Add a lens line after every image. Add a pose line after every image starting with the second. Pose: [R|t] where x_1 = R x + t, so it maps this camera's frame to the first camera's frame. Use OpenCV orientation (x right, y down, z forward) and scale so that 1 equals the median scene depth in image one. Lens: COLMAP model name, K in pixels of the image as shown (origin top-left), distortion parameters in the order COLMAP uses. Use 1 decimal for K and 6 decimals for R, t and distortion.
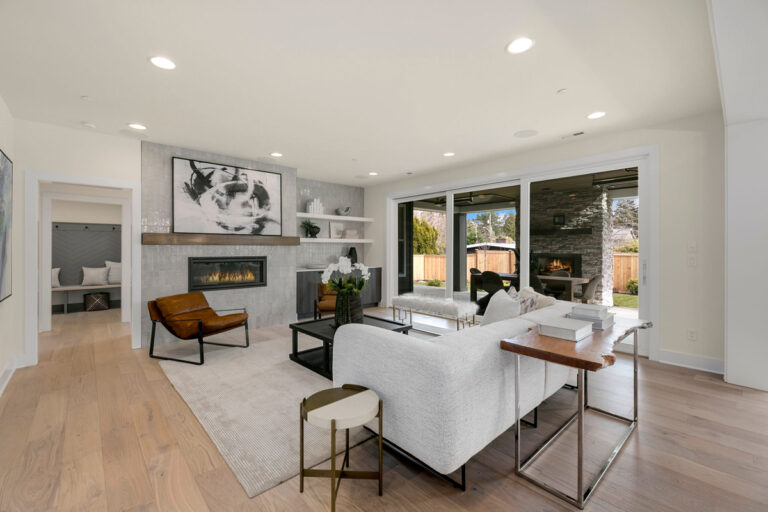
lens RADIAL K [[330.3, 0, 383.2], [0, 330.3, 250.3], [0, 0, 1]] dist [-0.002002, -0.000304]
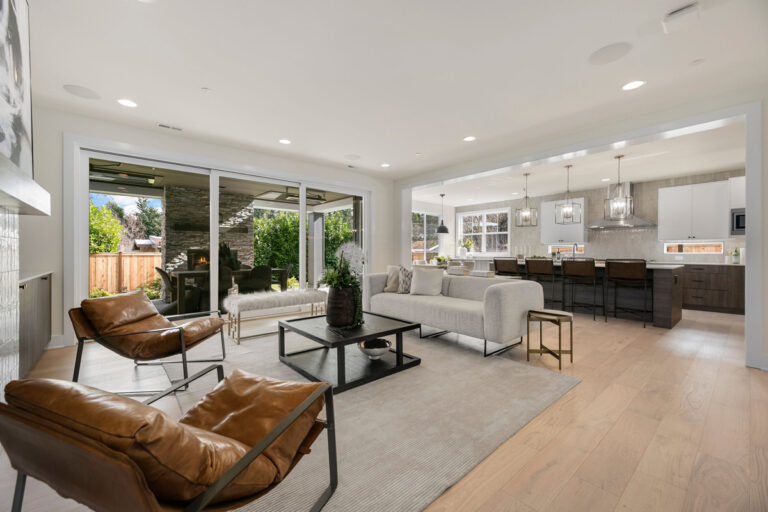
lens RADIAL K [[310.1, 0, 379.0], [0, 310.1, 255.7], [0, 0, 1]] dist [0.000600, 0.000069]
pose [[0.040181, -0.012653, 0.999112, -0.483603], [0.007268, 0.999897, 0.012370, 0.023263], [-0.999166, 0.006765, 0.040269, 0.473100]]
